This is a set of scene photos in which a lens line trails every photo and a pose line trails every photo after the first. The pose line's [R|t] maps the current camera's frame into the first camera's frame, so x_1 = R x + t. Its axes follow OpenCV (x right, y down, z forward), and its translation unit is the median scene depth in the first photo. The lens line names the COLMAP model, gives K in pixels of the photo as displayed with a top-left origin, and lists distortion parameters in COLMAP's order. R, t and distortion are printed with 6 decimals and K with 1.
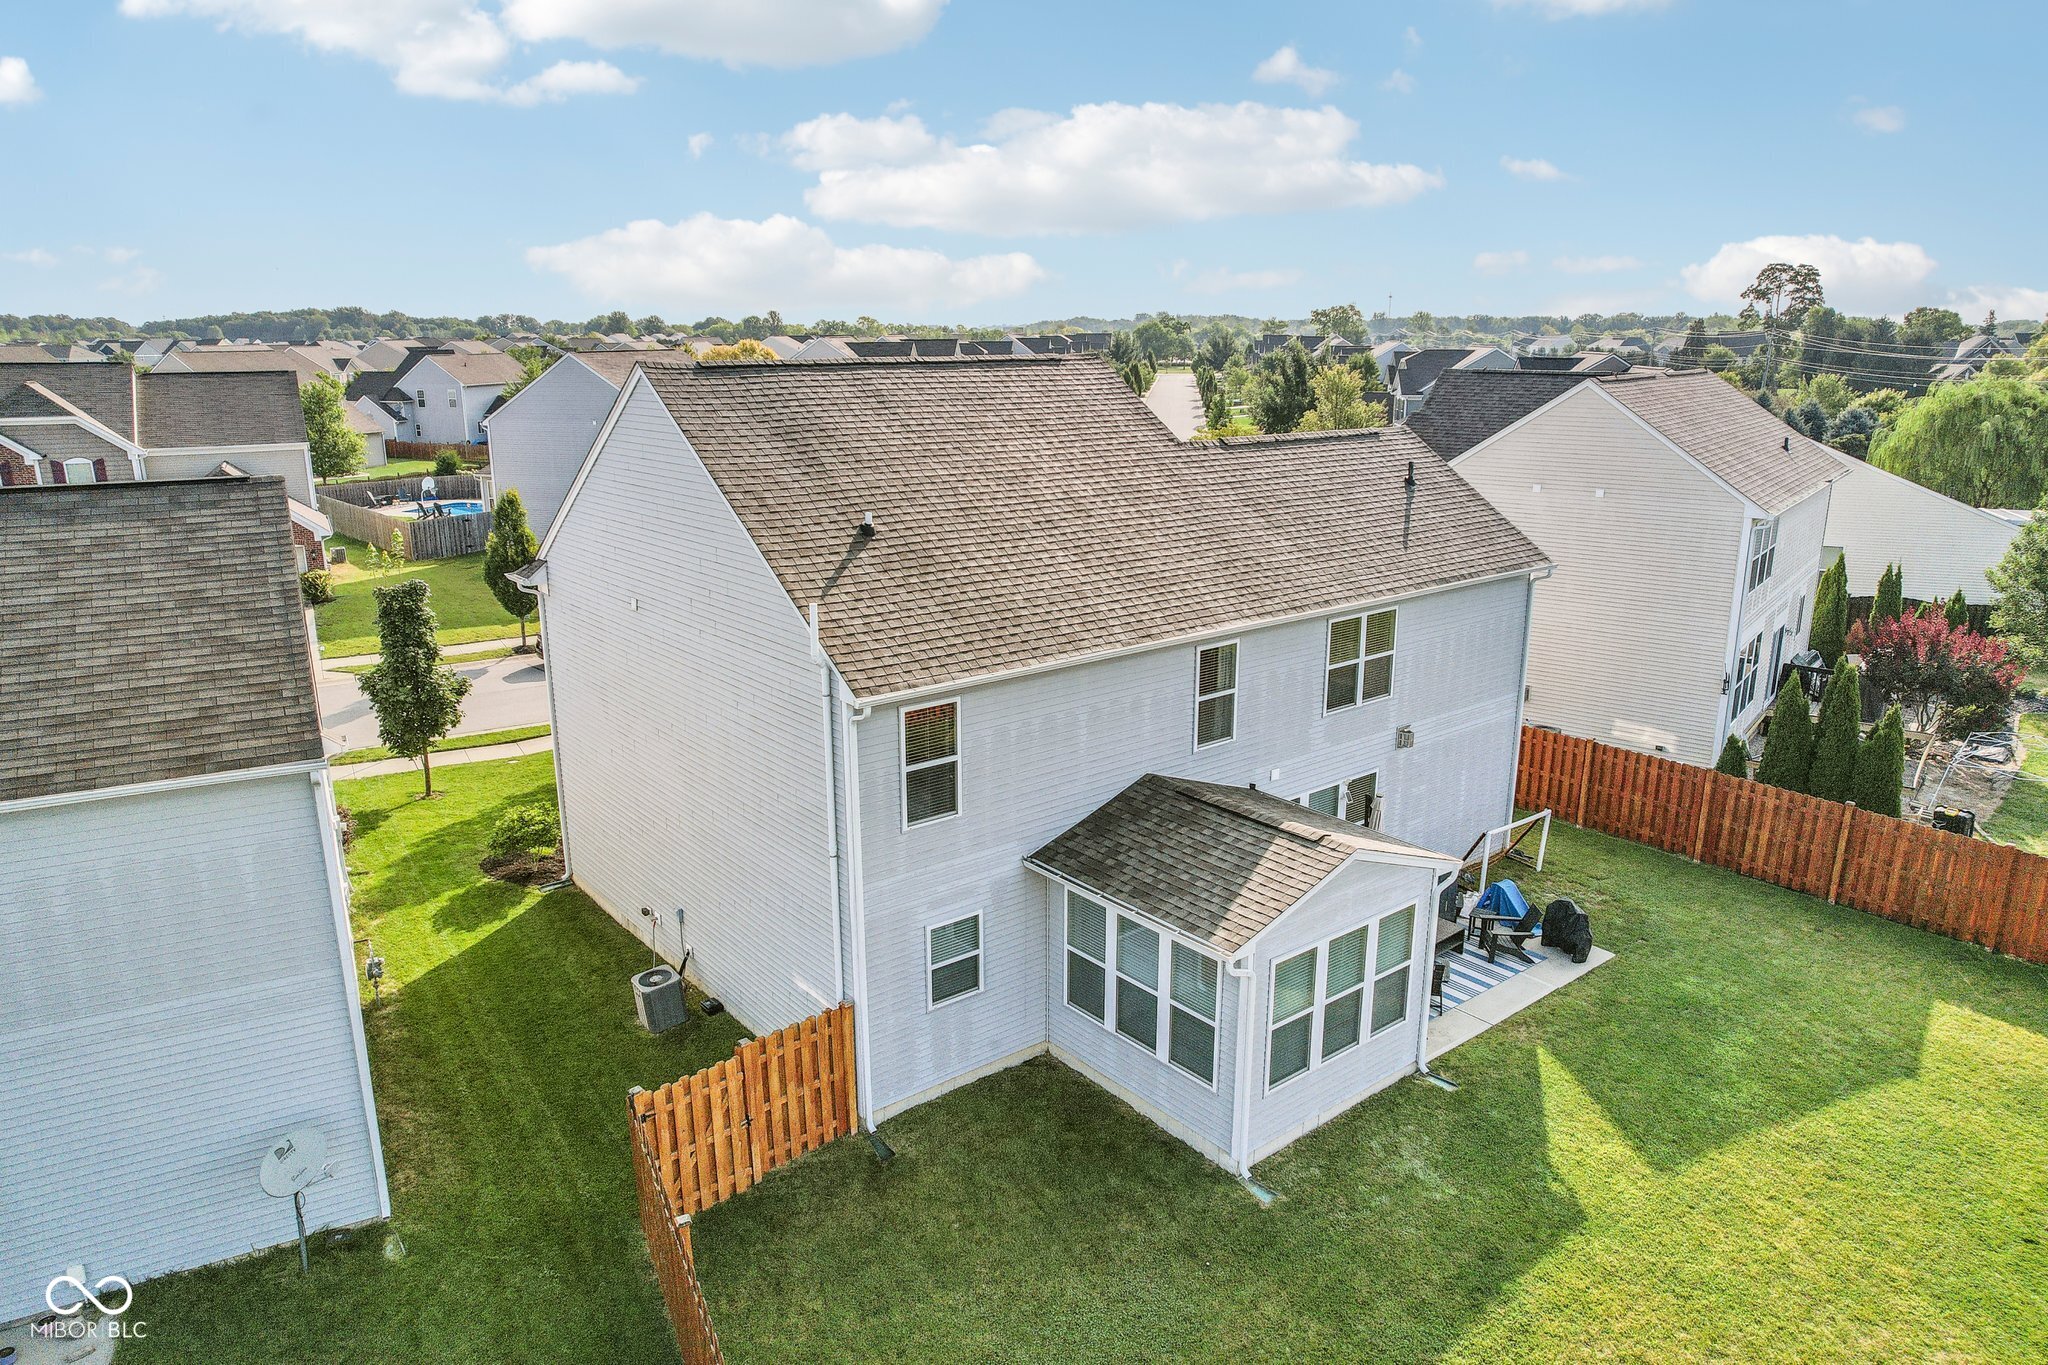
lens RADIAL K [[1330.8, 0, 1024.0], [0, 1330.8, 682.5], [0, 0, 1]] dist [-0.082472, 0.078451]
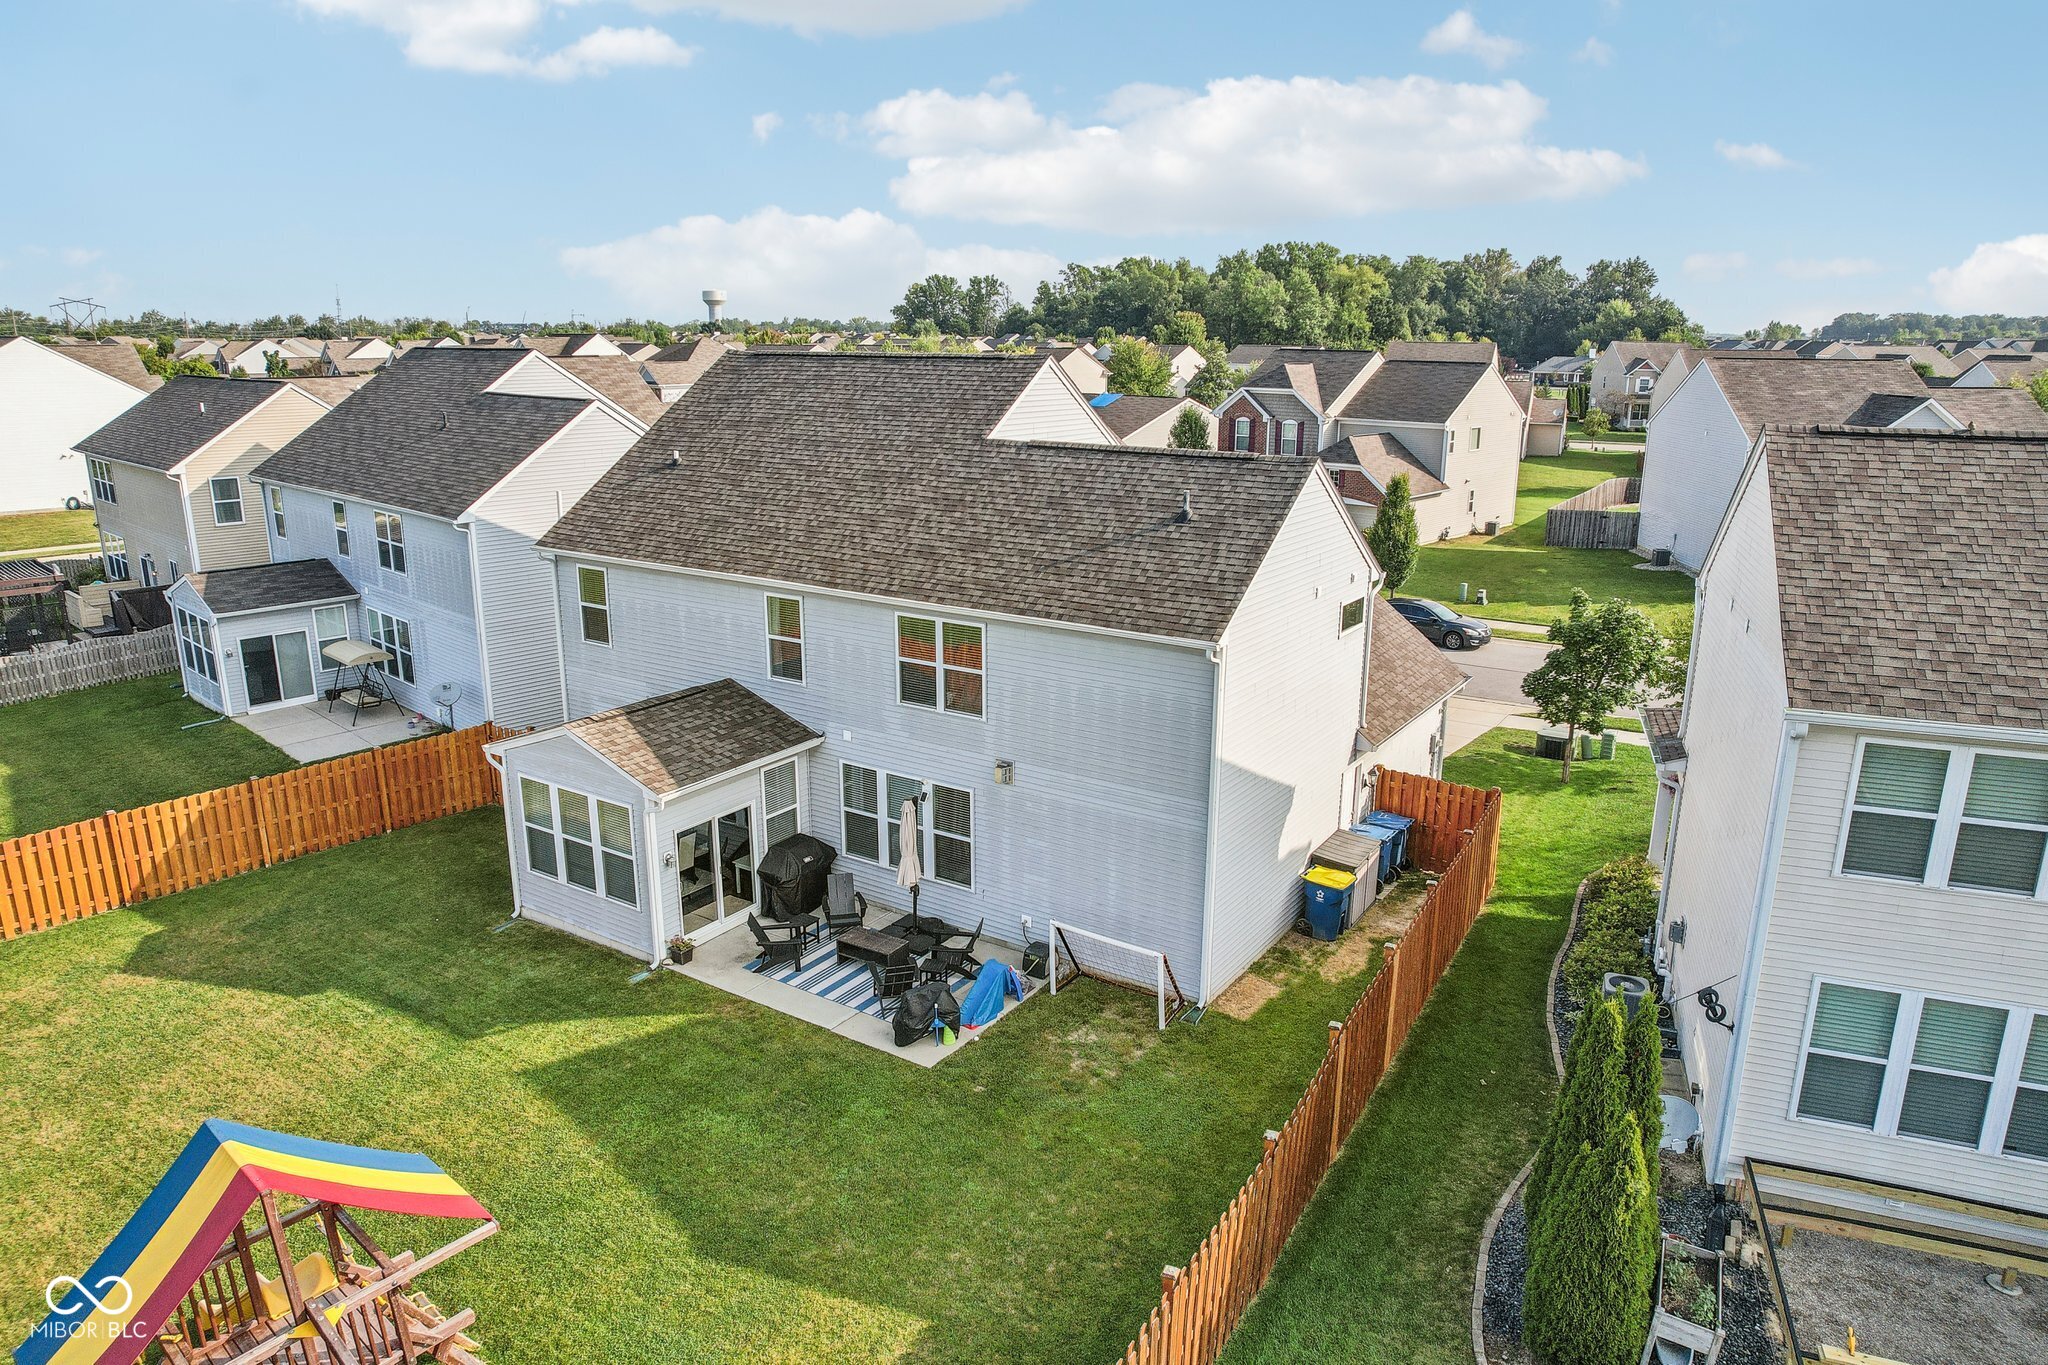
lens RADIAL K [[1330.8, 0, 1024.0], [0, 1330.8, 682.5], [0, 0, 1]] dist [-0.082472, 0.078451]
pose [[0.318172, 0.249716, -0.914554, 1.236817], [-0.249238, 0.952784, 0.173445, -0.201171], [0.914684, 0.172756, 0.365388, 0.723192]]
